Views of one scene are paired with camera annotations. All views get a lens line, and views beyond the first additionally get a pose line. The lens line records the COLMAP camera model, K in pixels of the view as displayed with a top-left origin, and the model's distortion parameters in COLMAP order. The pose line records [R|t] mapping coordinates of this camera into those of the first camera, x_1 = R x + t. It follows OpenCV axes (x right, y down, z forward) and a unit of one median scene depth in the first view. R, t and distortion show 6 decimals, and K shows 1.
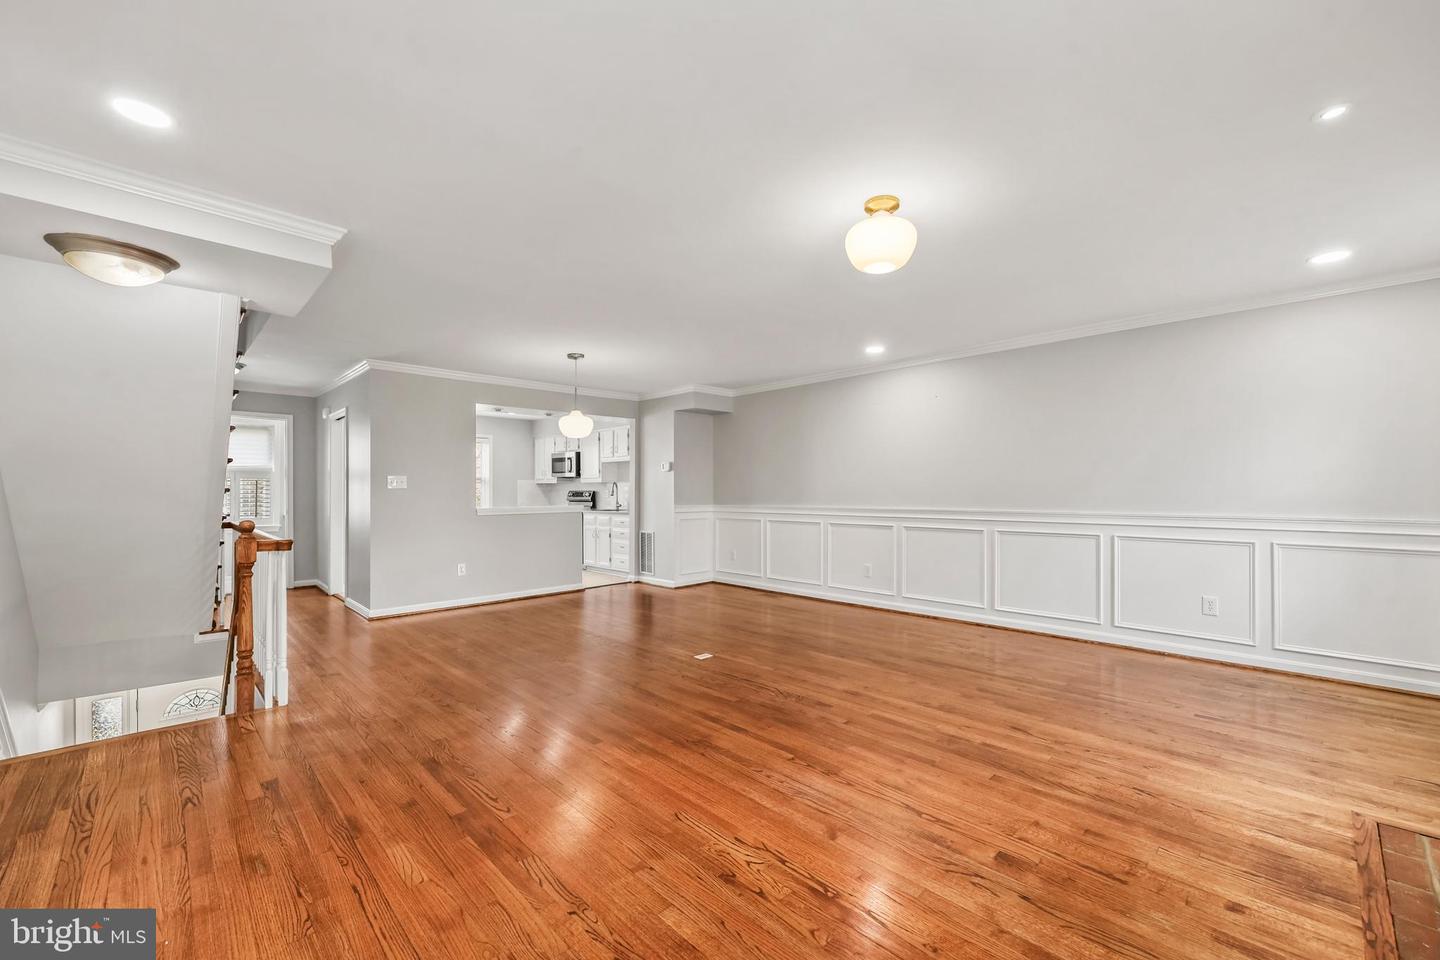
lens RADIAL K [[583.4, 0, 724.9], [0, 583.4, 487.0], [0, 0, 1]] dist [0.004130, 0.000168]
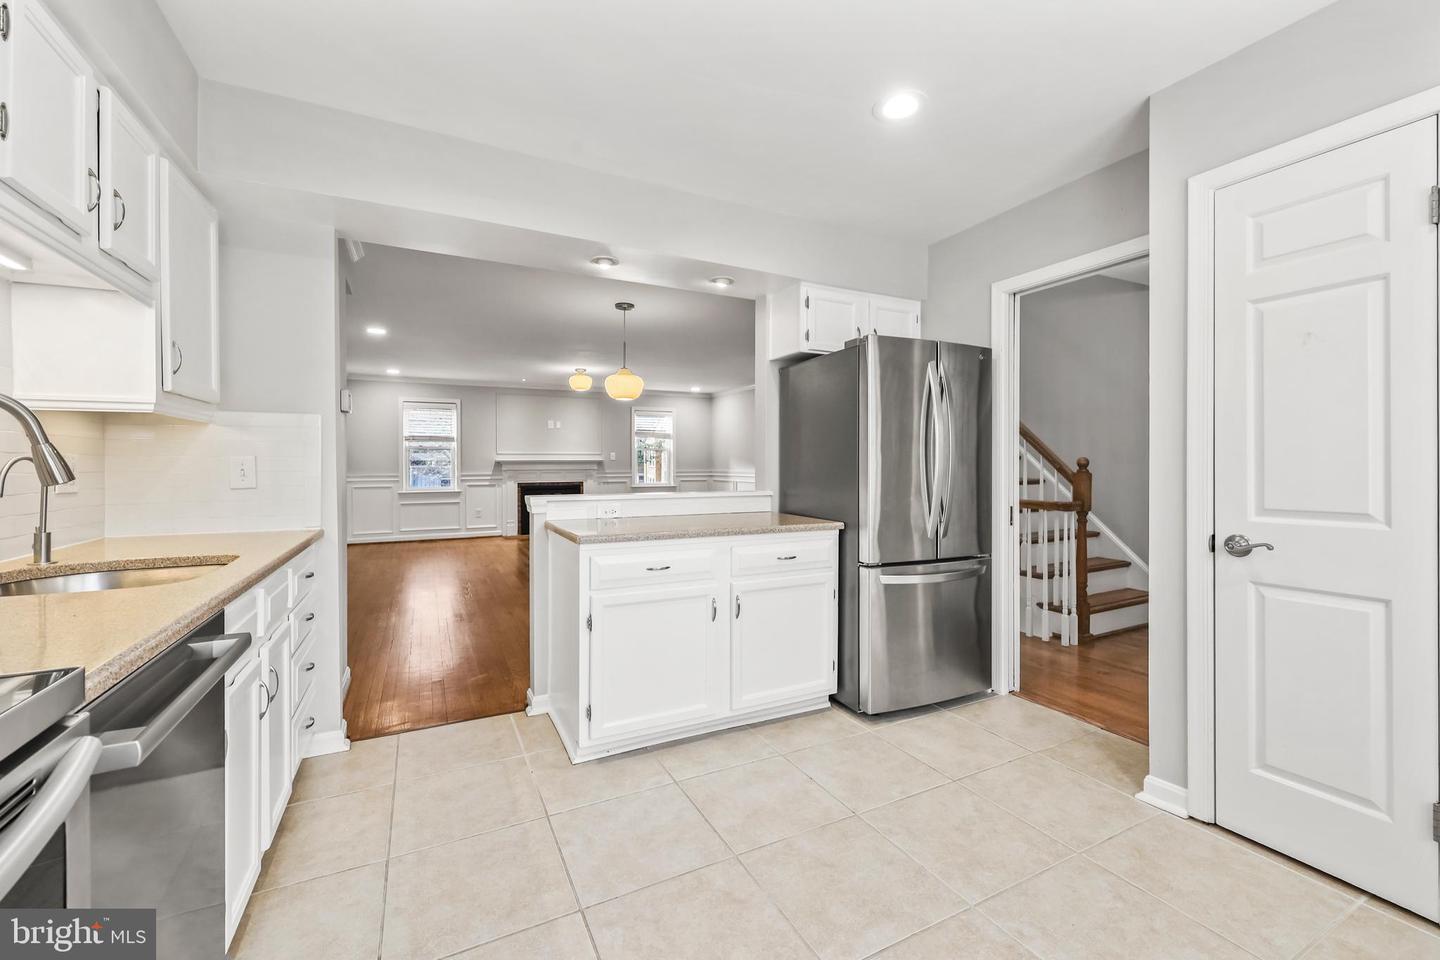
lens RADIAL K [[587.8, 0, 718.6], [0, 587.8, 461.2], [0, 0, 1]] dist [0.002667, 0.000187]
pose [[-0.952596, 0.005922, 0.304179, -0.505452], [0.002650, 0.999934, -0.011166, 0.013236], [-0.304225, -0.009831, -0.952549, 1.383708]]
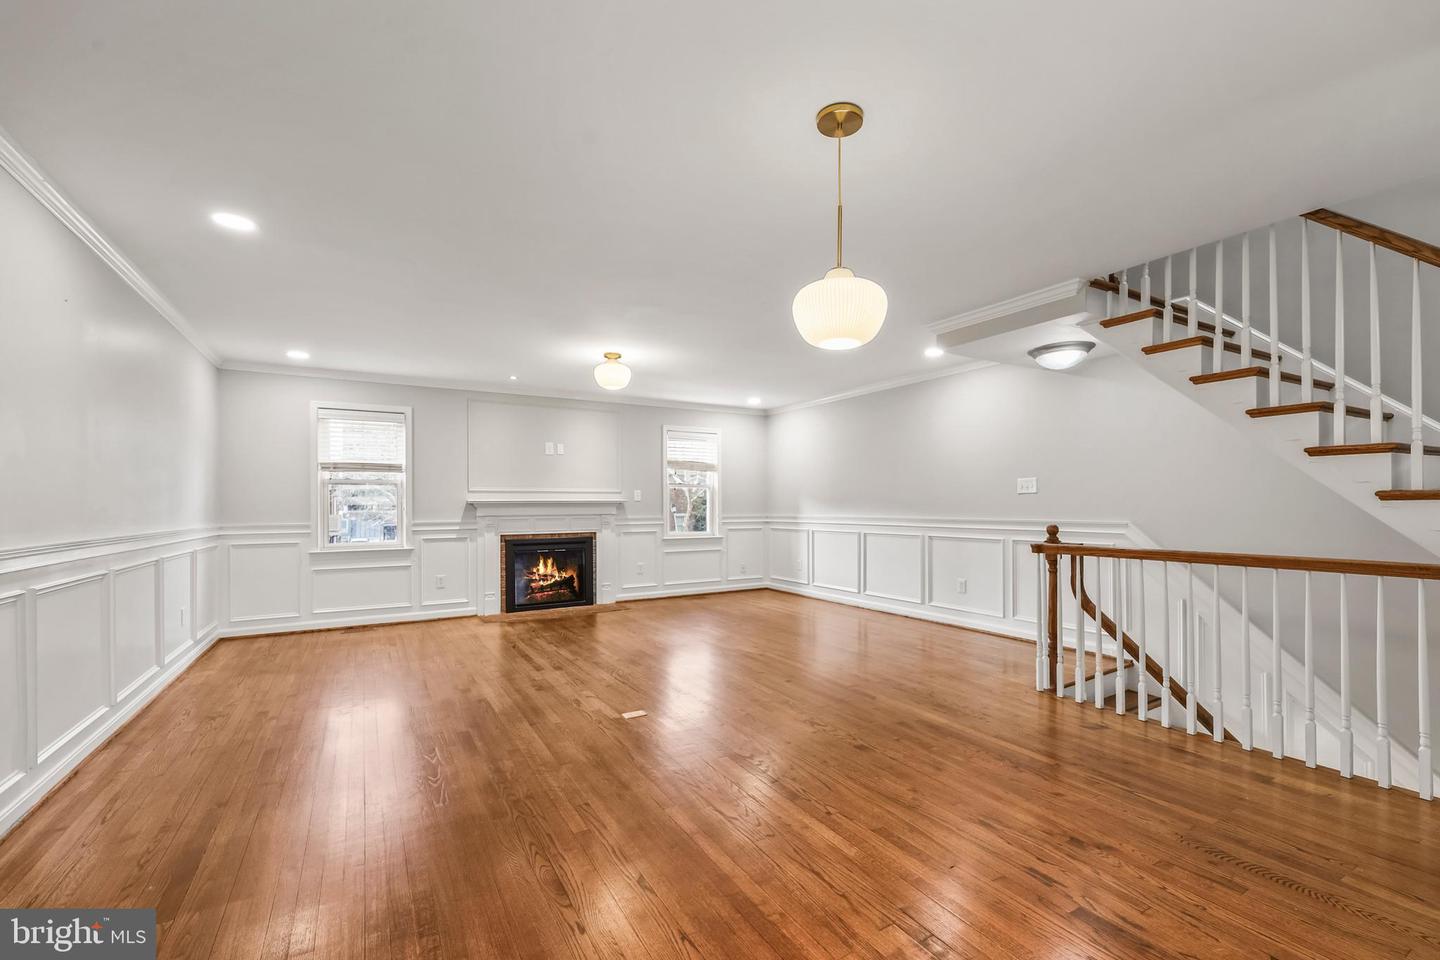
lens RADIAL K [[611.8, 0, 732.9], [0, 611.8, 500.3], [0, 0, 1]] dist [0.002412, 0.000103]
pose [[-0.973125, 0.009584, 0.230077, -0.213531], [0.005669, 0.999828, -0.017671, 0.012356], [-0.230207, -0.015892, -0.973012, 1.063831]]
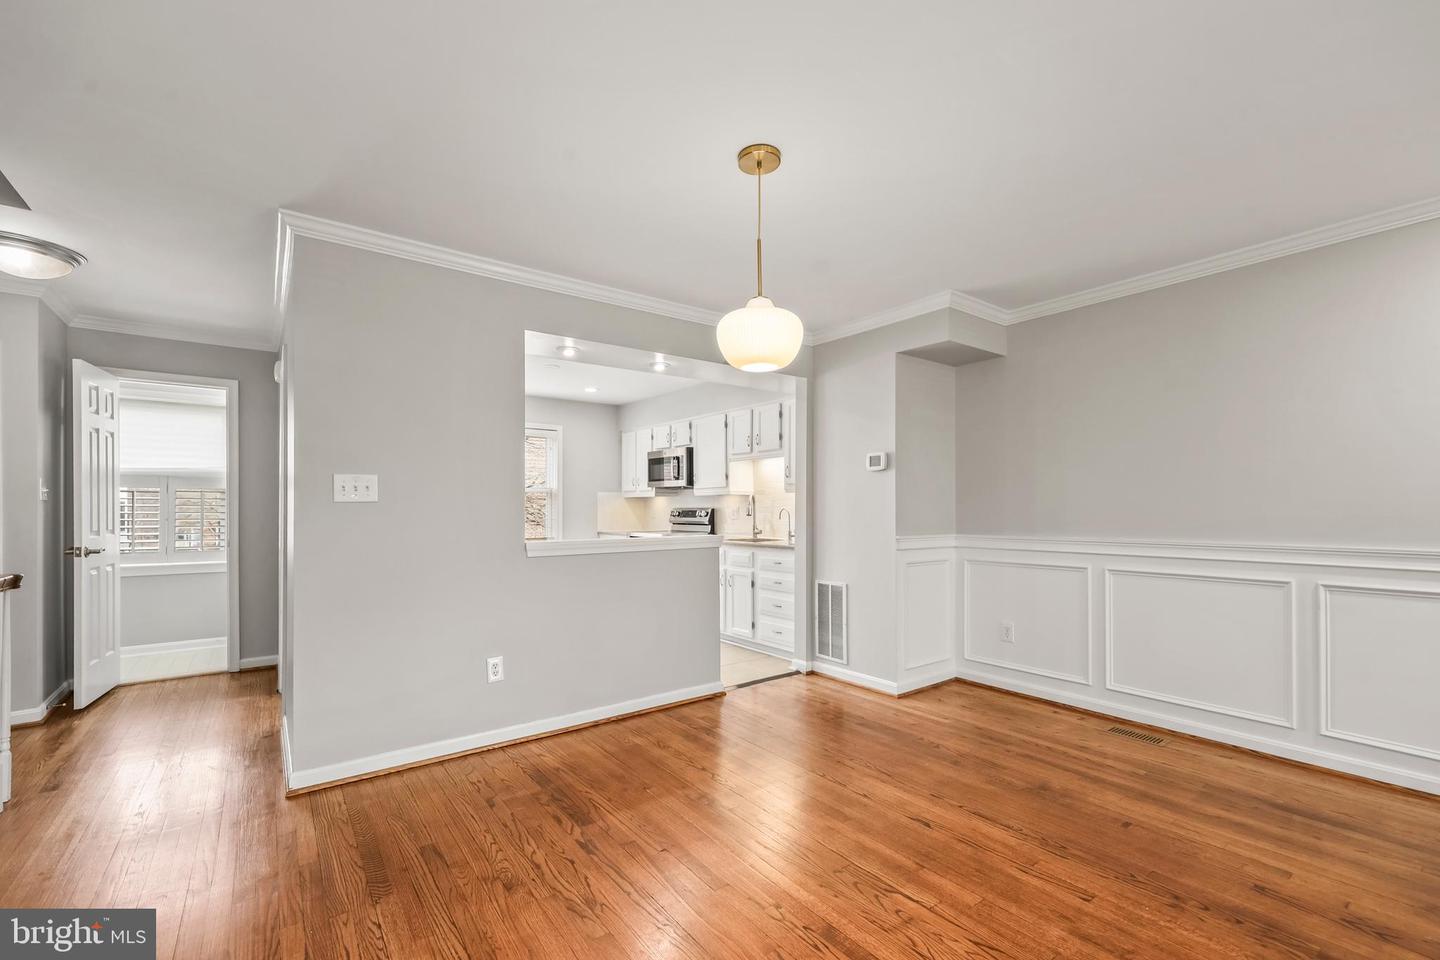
lens RADIAL K [[608.0, 0, 721.4], [0, 608.0, 511.2], [0, 0, 1]] dist [0.003580, 0.000360]
pose [[0.991549, 0.001782, -0.129724, -0.176142], [-0.000488, 0.999950, 0.010002, 0.004468], [0.129735, -0.009854, 0.991500, 0.461568]]
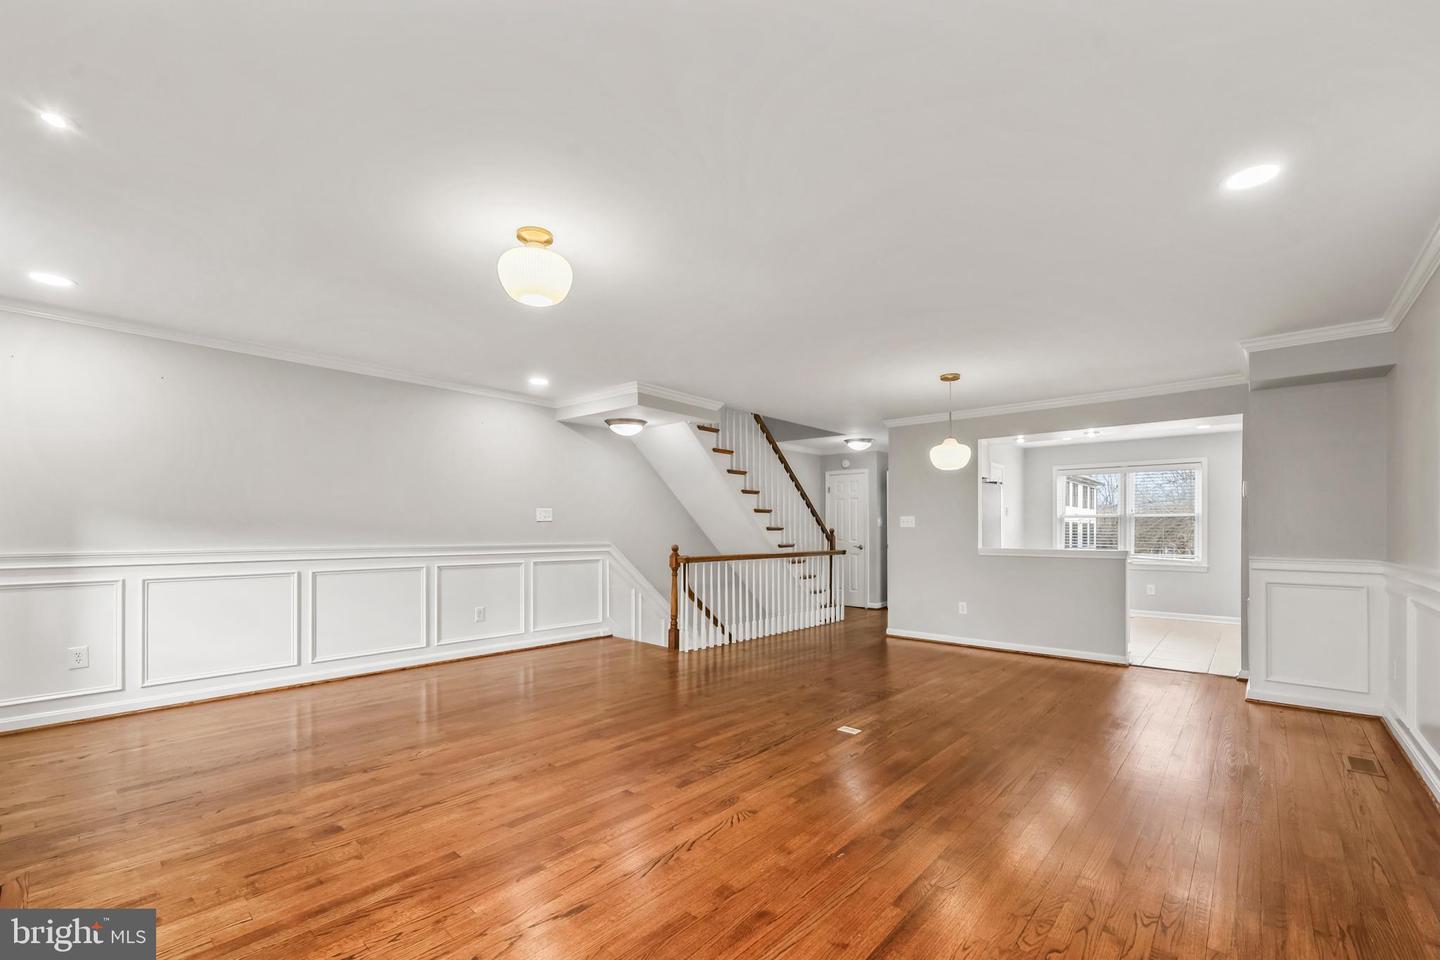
lens RADIAL K [[601.2, 0, 727.3], [0, 601.2, 525.5], [0, 0, 1]] dist [0.000932, 0.000145]
pose [[0.075630, -0.003966, -0.997128, 0.479244], [0.003649, 0.999986, -0.003701, 0.002493], [0.997129, -0.003359, 0.075644, 0.461073]]
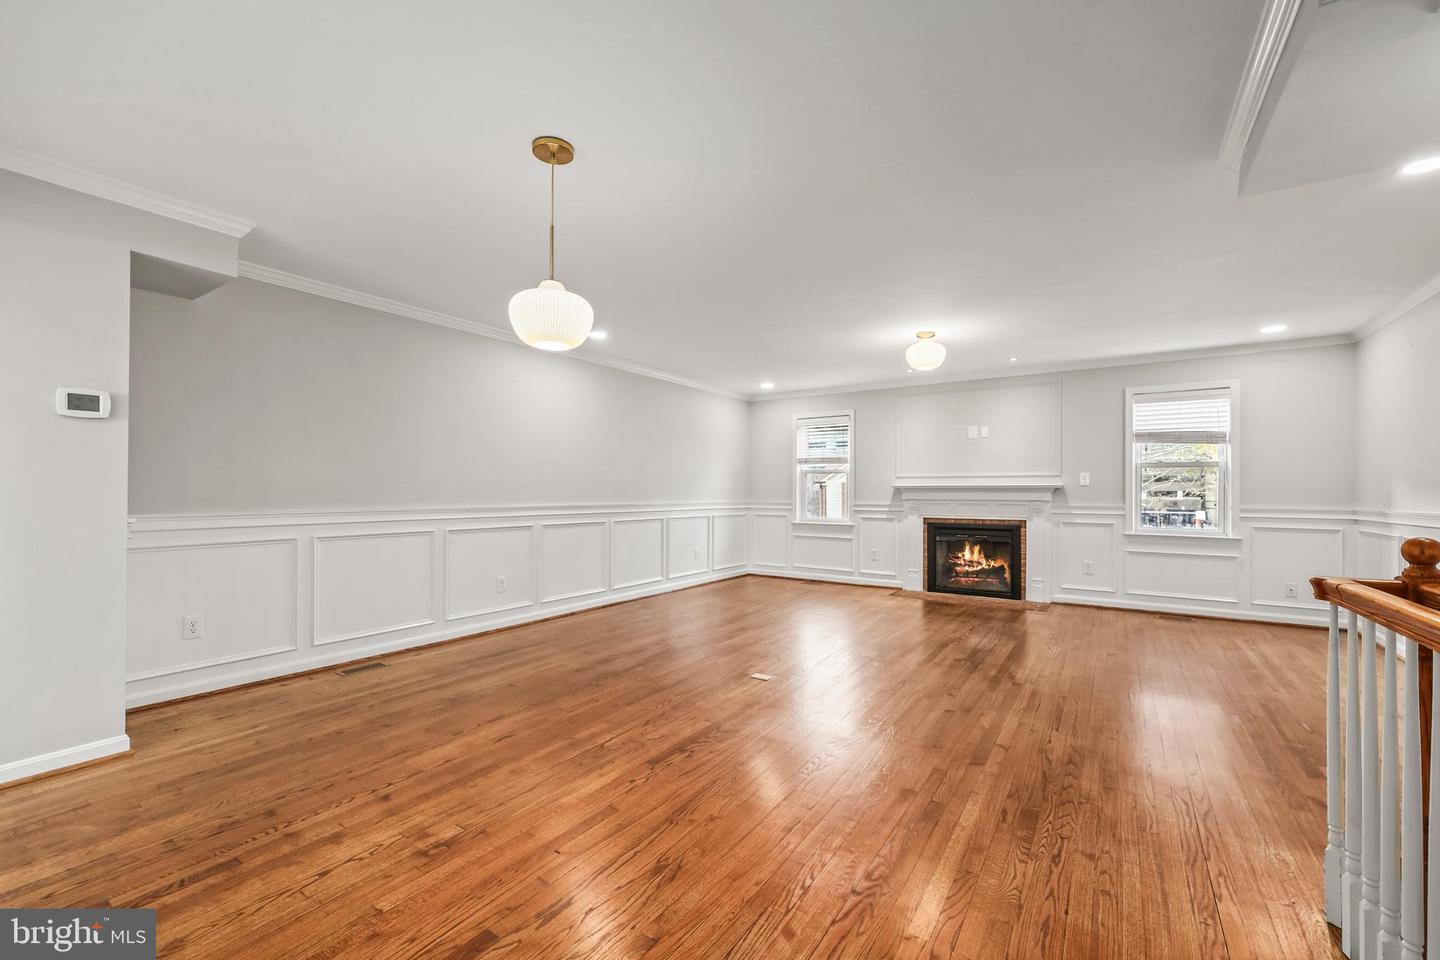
lens RADIAL K [[583.4, 0, 724.9], [0, 583.4, 487.0], [0, 0, 1]] dist [0.004130, 0.000168]
pose [[-0.203984, 0.010246, 0.978921, -0.525720], [-0.012313, 0.999839, -0.013030, 0.013086], [-0.978897, -0.014712, -0.203825, 0.742494]]
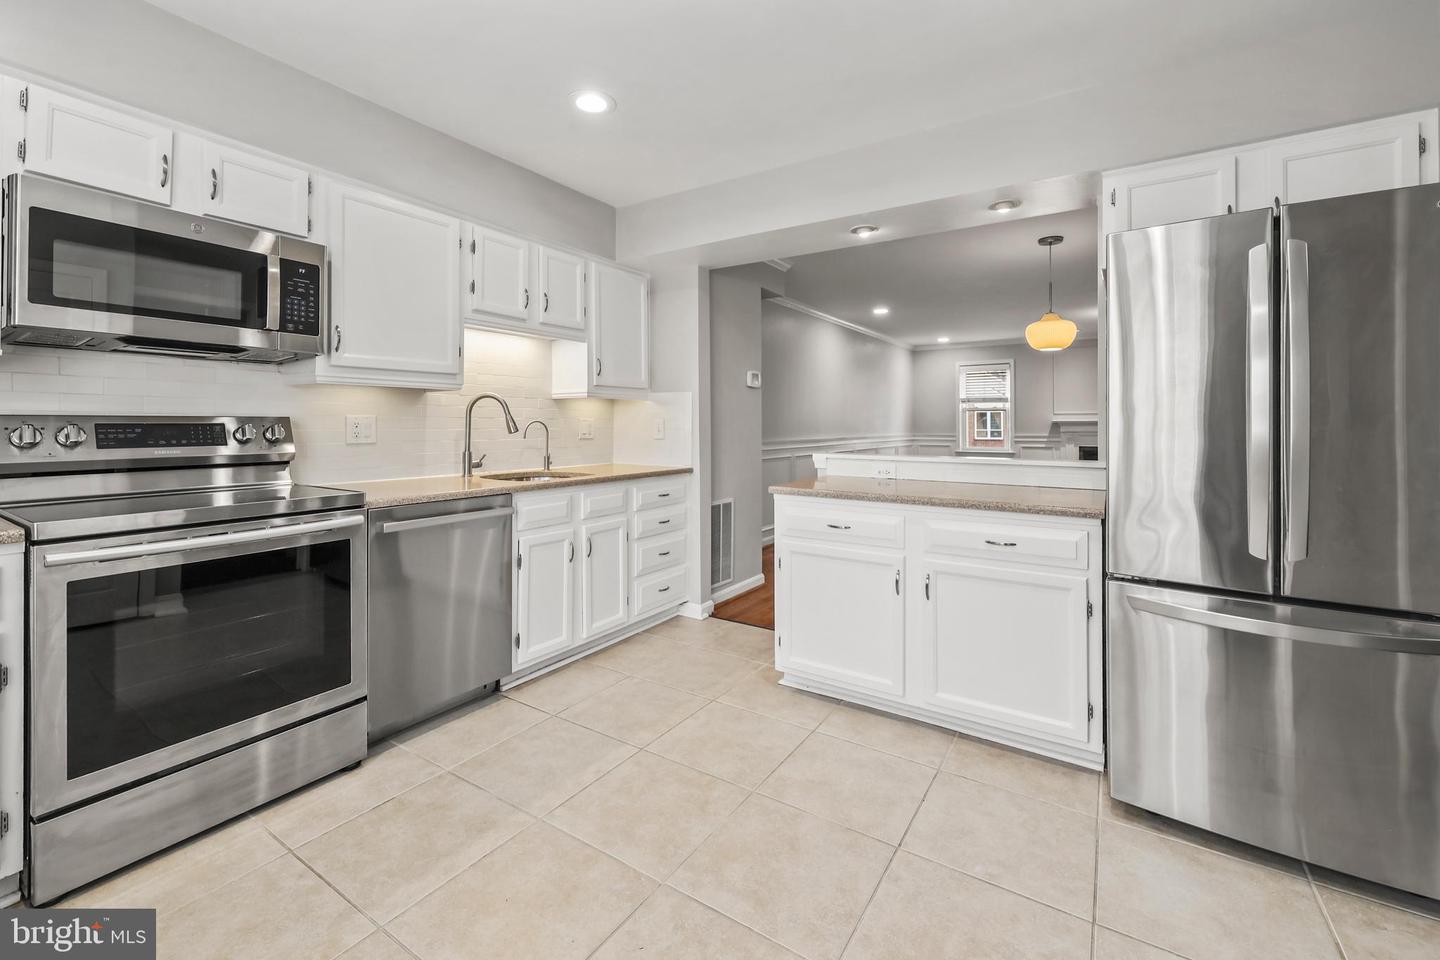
lens RADIAL K [[602.9, 0, 721.6], [0, 602.9, 417.5], [0, 0, 1]] dist [-0.000015, -0.000229]
pose [[-0.215304, 0.013838, 0.976449, -0.704384], [-0.007800, 0.999843, -0.015889, 0.012861], [-0.976516, -0.011037, -0.215162, 1.214314]]
